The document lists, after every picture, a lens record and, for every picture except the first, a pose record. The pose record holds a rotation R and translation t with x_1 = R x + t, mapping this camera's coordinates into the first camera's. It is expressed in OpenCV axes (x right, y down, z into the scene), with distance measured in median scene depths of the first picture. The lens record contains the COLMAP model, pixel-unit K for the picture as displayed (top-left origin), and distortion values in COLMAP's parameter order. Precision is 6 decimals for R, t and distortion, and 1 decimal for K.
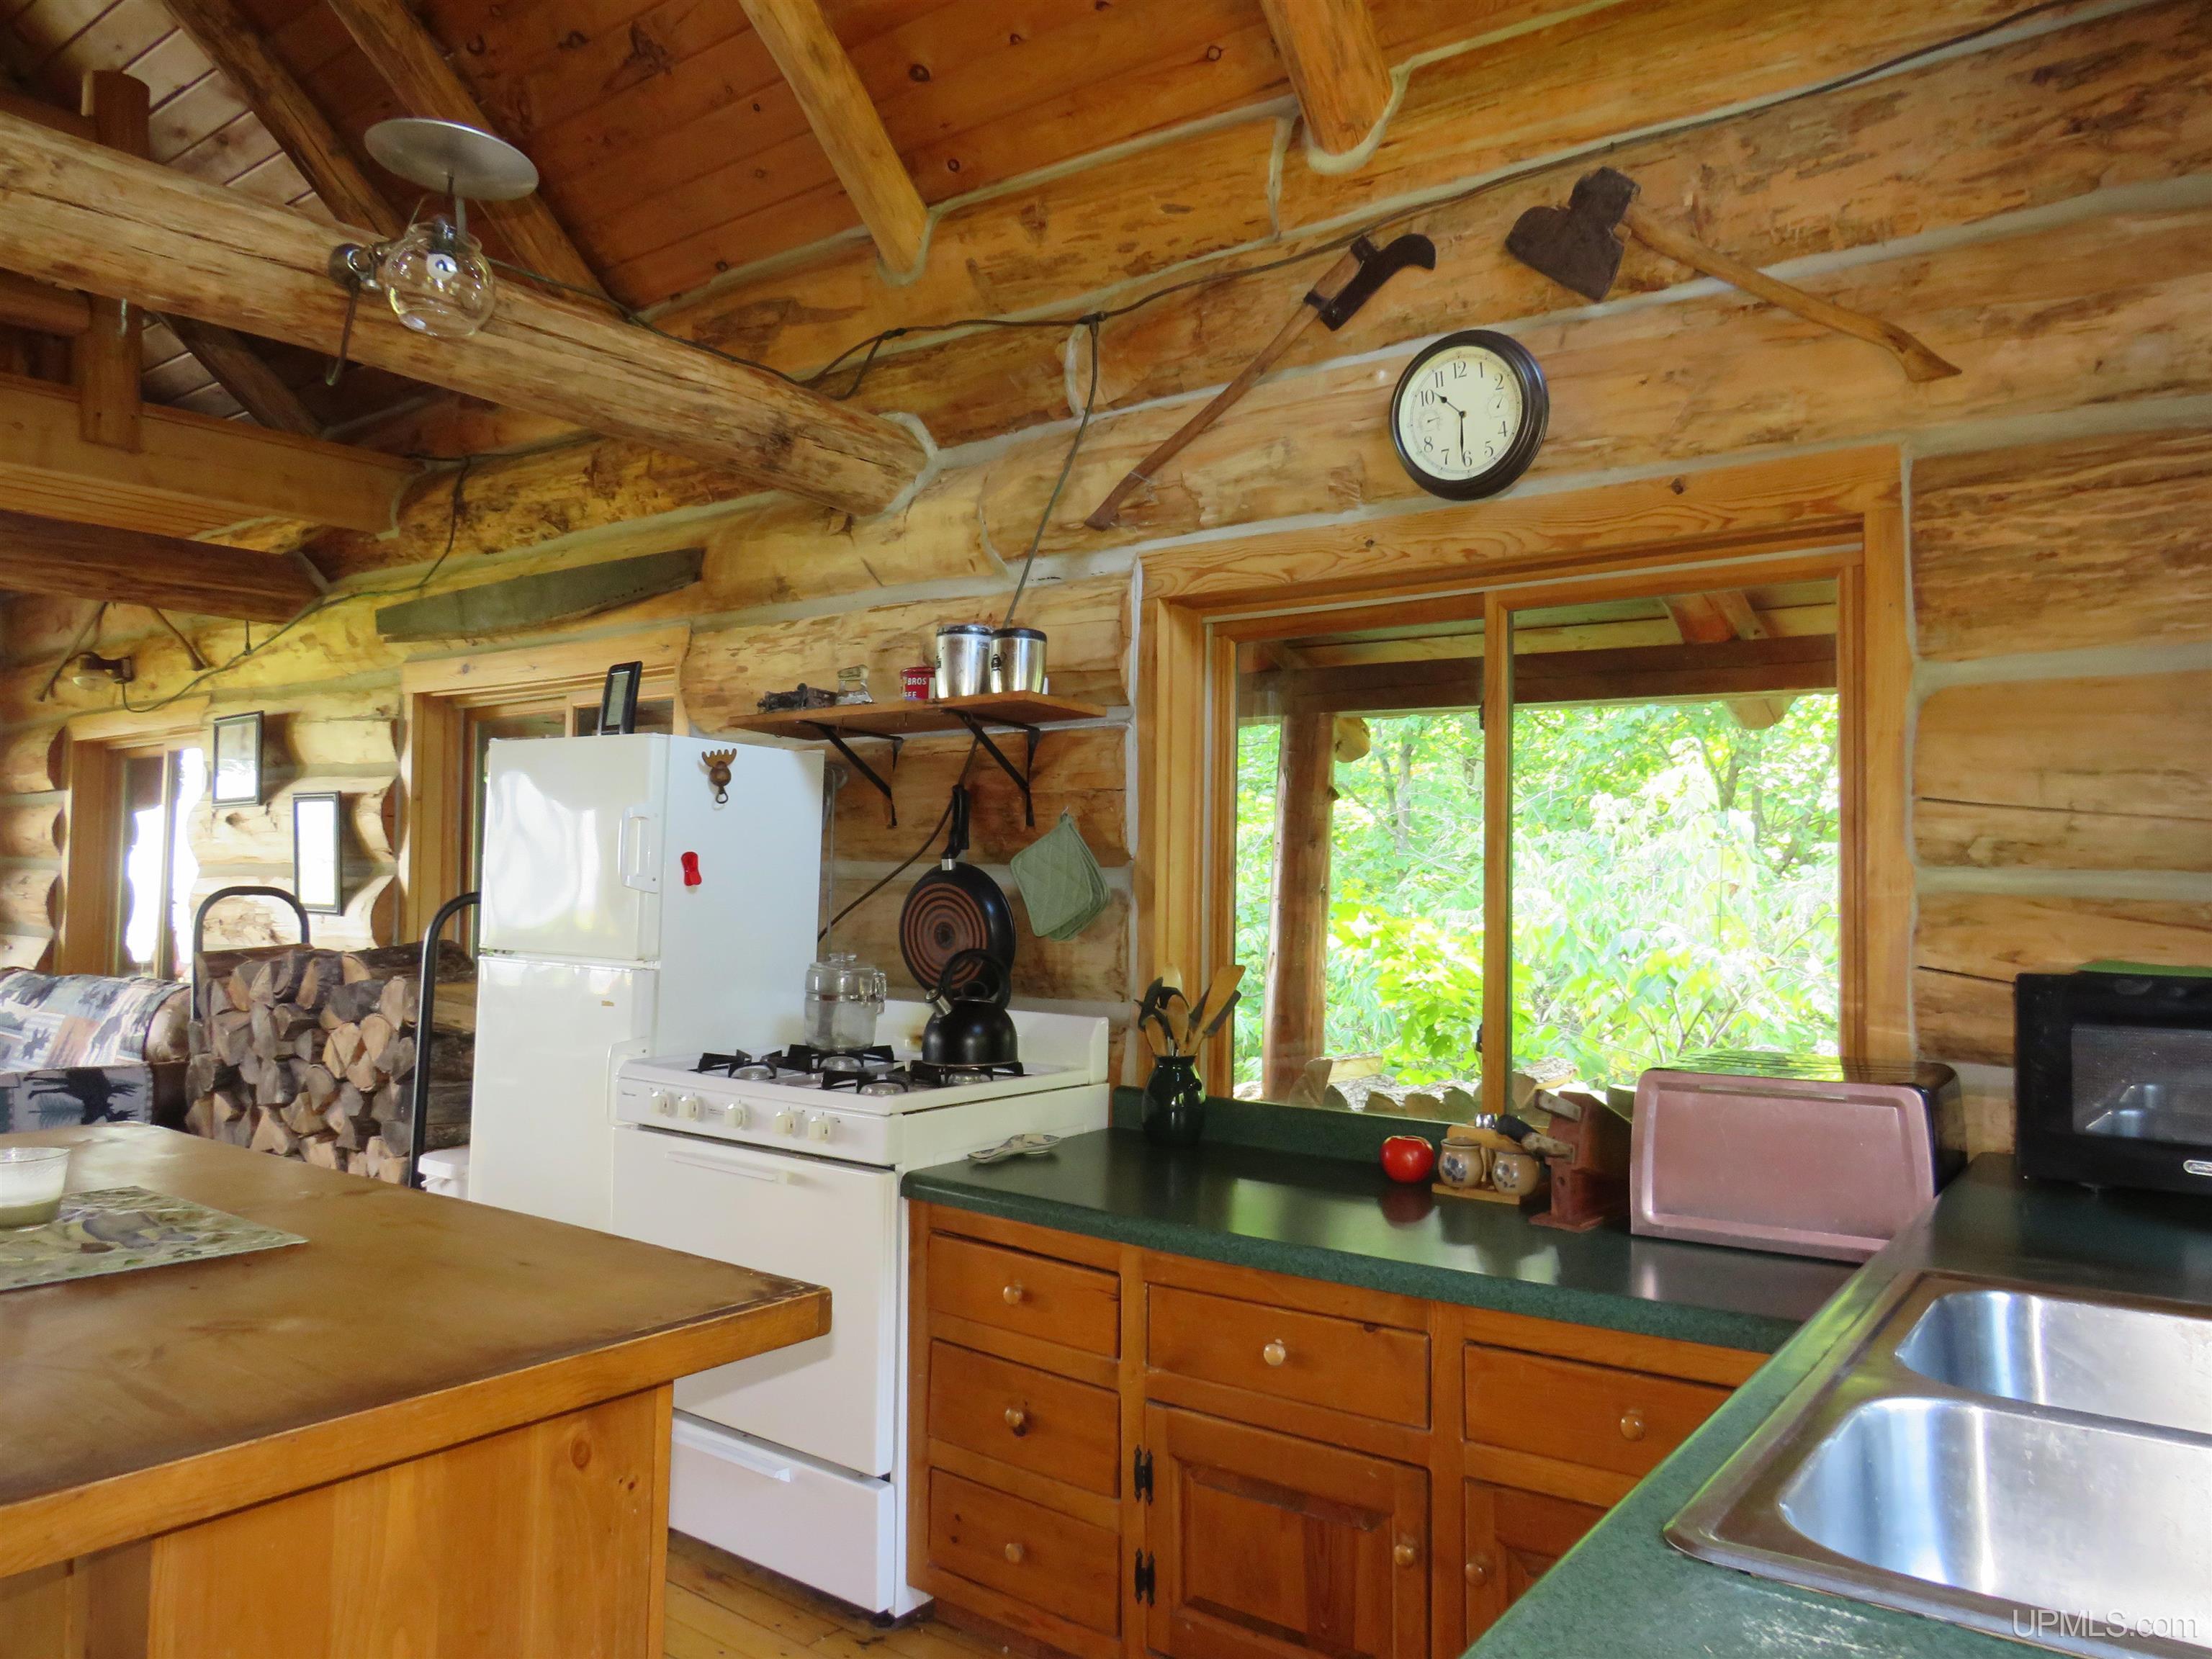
lens RADIAL K [[1565.7, 0, 1106.0], [0, 1565.7, 829.5], [0, 0, 1]] dist [-0.041750, 0.033185]
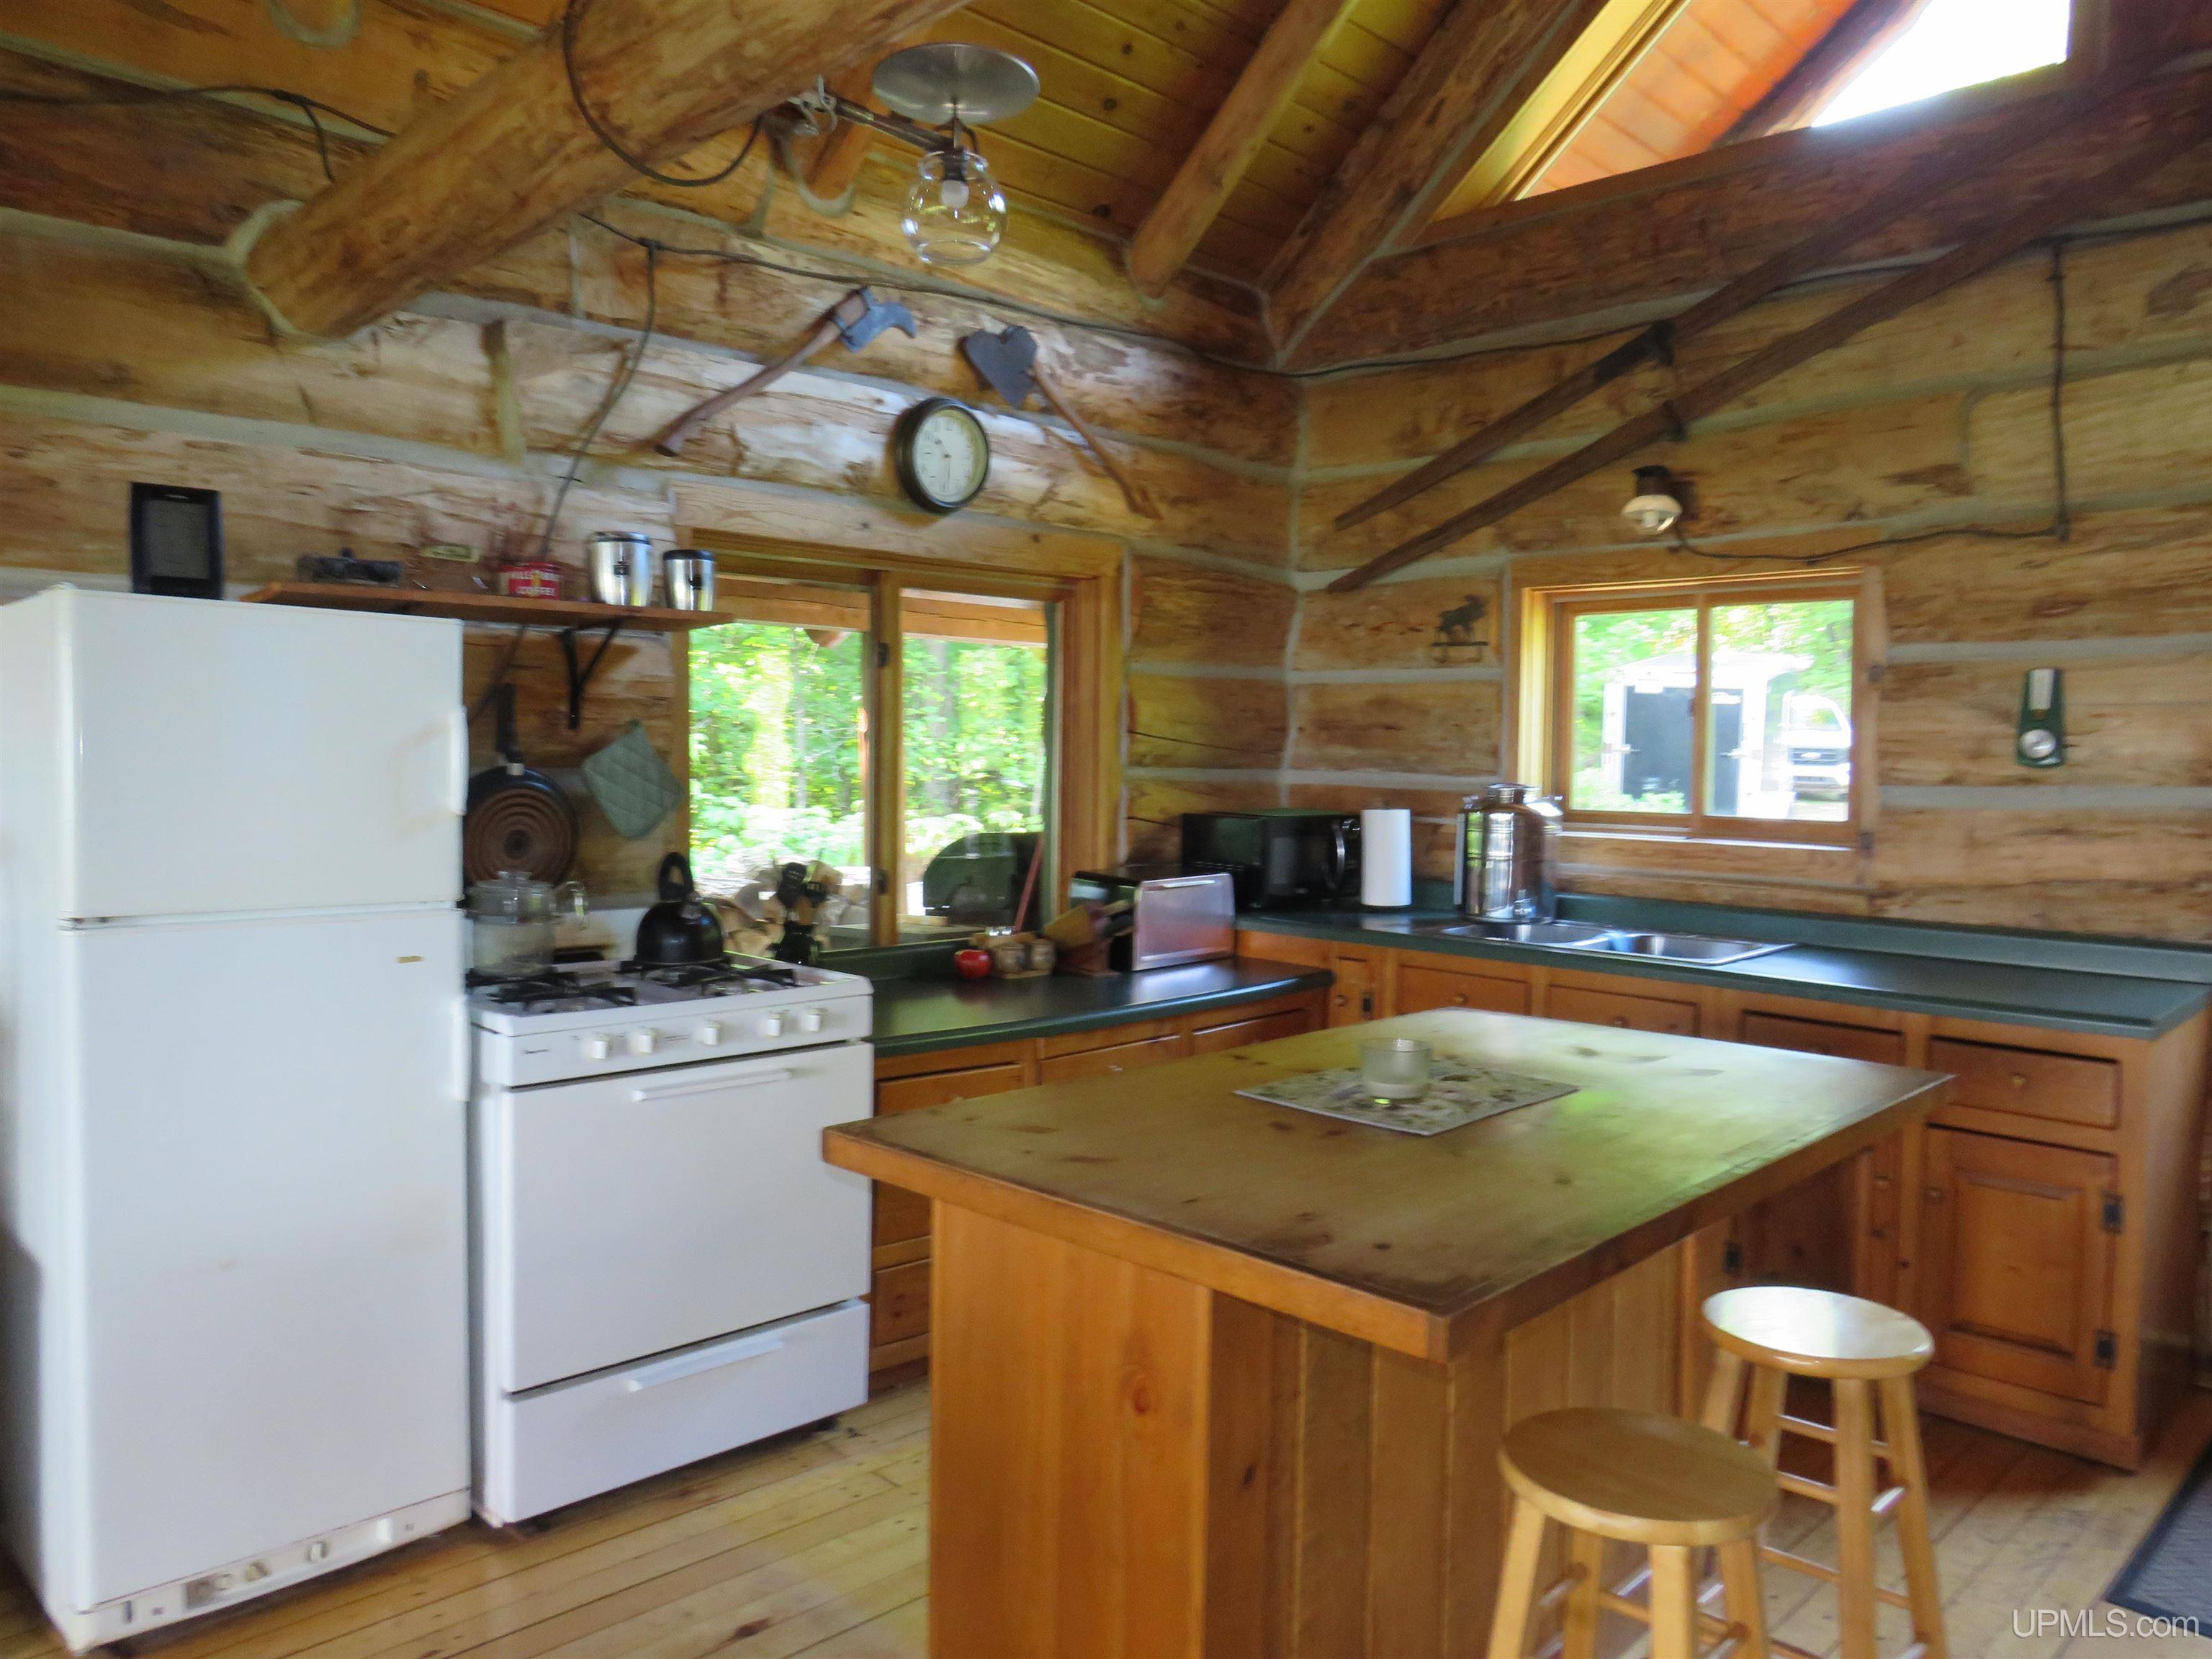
lens RADIAL K [[1558.2, 0, 1109.2], [0, 1558.2, 821.5], [0, 0, 1]] dist [-0.029390, 0.003599]
pose [[0.142931, -0.060458, 0.987884, -0.996493], [-0.048865, 0.996484, 0.068054, -0.027730], [-0.988526, -0.058000, 0.139474, 0.521904]]
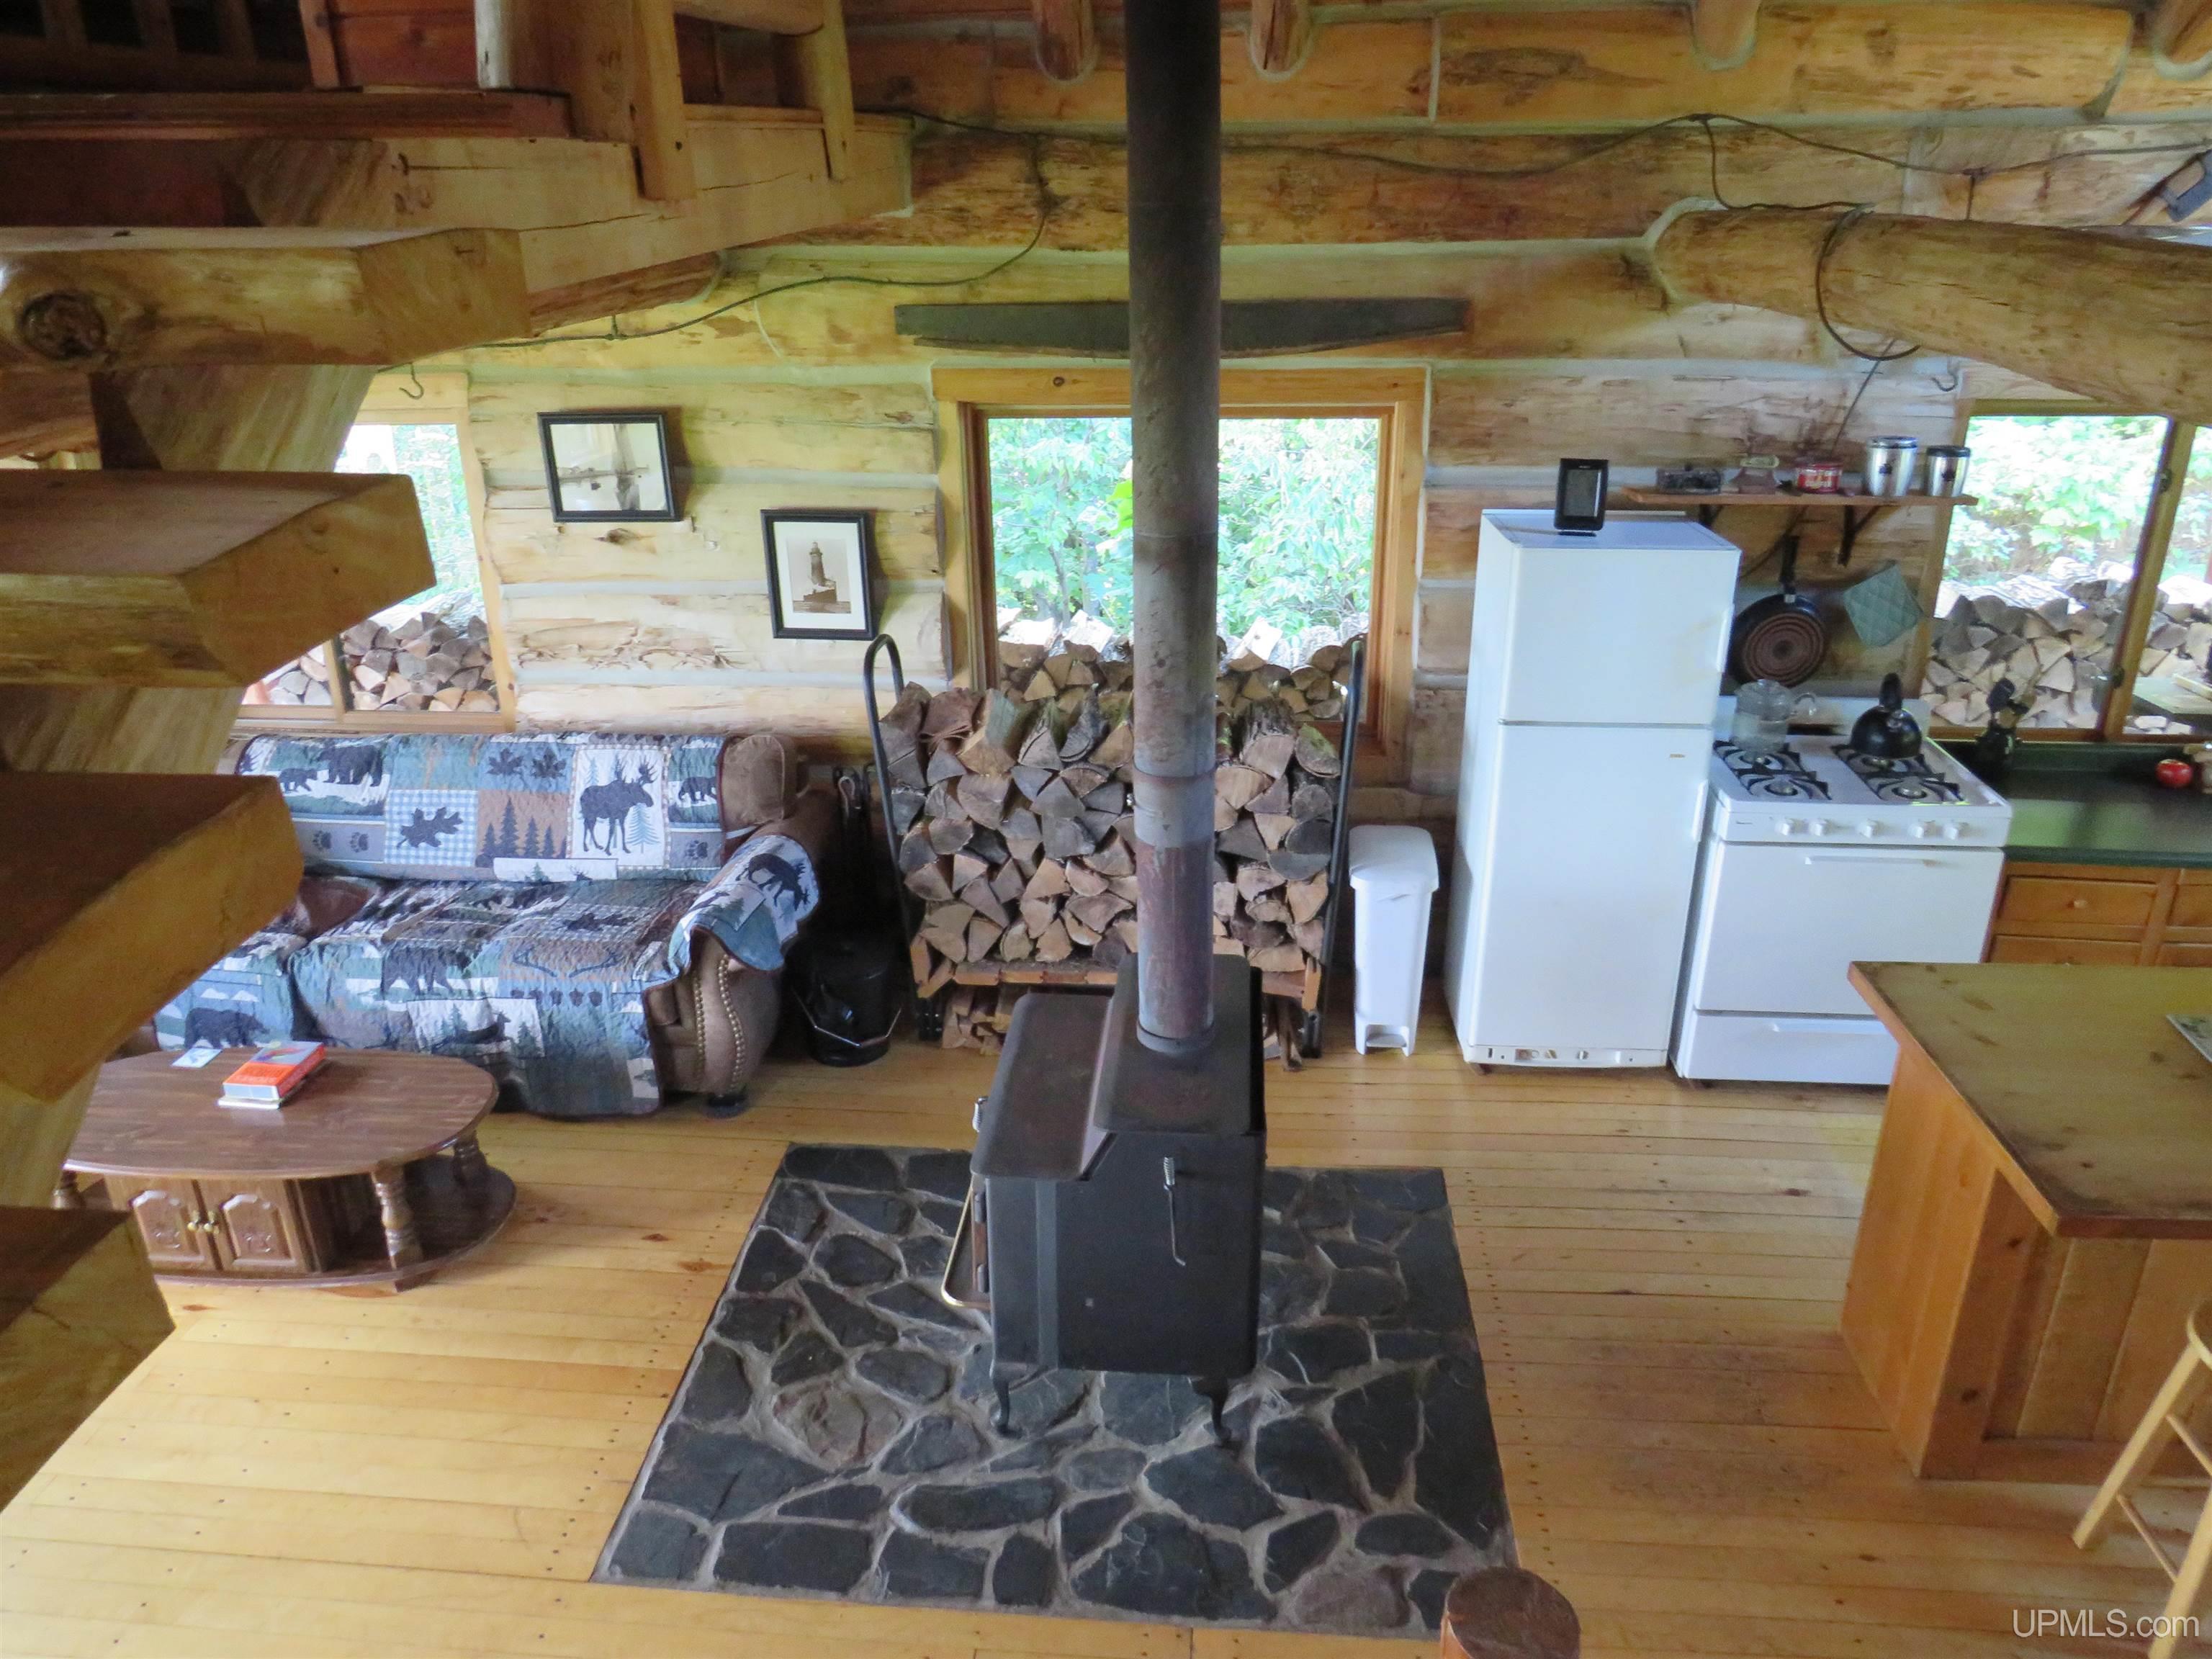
lens RADIAL K [[1565.7, 0, 1106.0], [0, 1565.7, 829.5], [0, 0, 1]] dist [-0.041750, 0.033185]
pose [[0.845711, -0.228907, 0.482053, -1.314146], [0.005863, 0.907258, 0.420533, -0.369845], [-0.533609, -0.352823, 0.768620, 0.219160]]
